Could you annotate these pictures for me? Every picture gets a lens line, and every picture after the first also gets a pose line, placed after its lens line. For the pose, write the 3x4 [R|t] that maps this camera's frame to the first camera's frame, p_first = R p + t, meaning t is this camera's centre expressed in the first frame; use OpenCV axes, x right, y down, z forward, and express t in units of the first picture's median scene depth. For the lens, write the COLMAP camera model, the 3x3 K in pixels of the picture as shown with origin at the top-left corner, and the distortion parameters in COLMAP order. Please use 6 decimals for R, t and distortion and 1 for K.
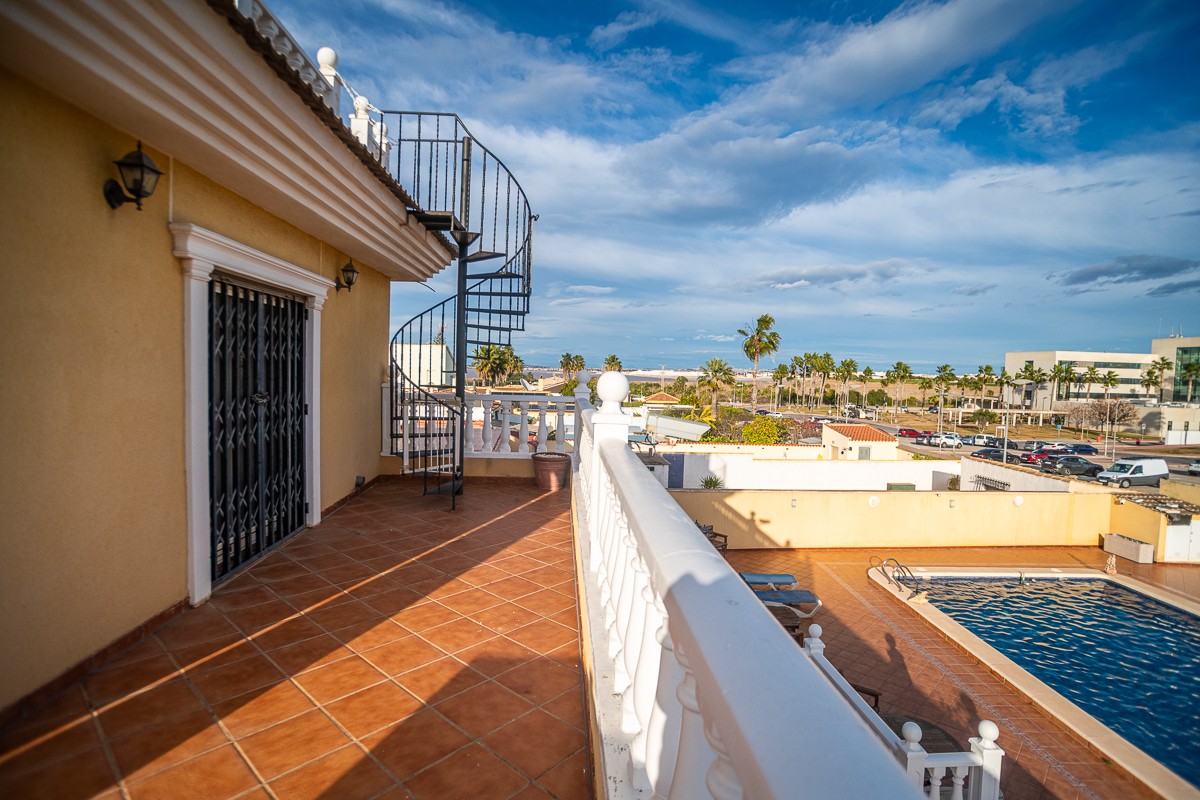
lens RADIAL K [[582.3, 0, 596.7], [0, 582.3, 370.7], [0, 0, 1]] dist [-0.048430, 0.020787]
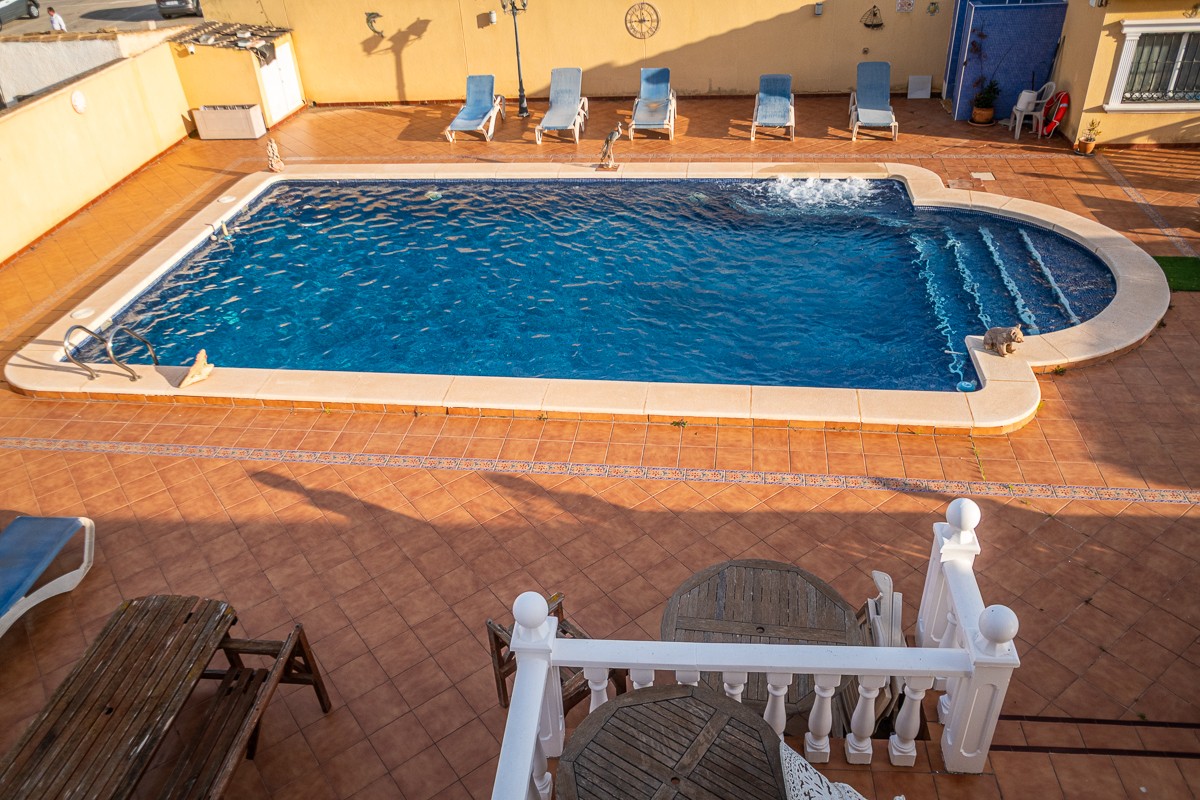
lens RADIAL K [[897.3, 0, 605.2], [0, 897.3, 400.2], [0, 0, 1]] dist [0.012686, 0.007798]
pose [[0.156291, -0.584051, 0.796528, 0.001736], [0.065968, 0.810810, 0.581579, 0.001602], [-0.985506, -0.038350, 0.165251, 0.439500]]
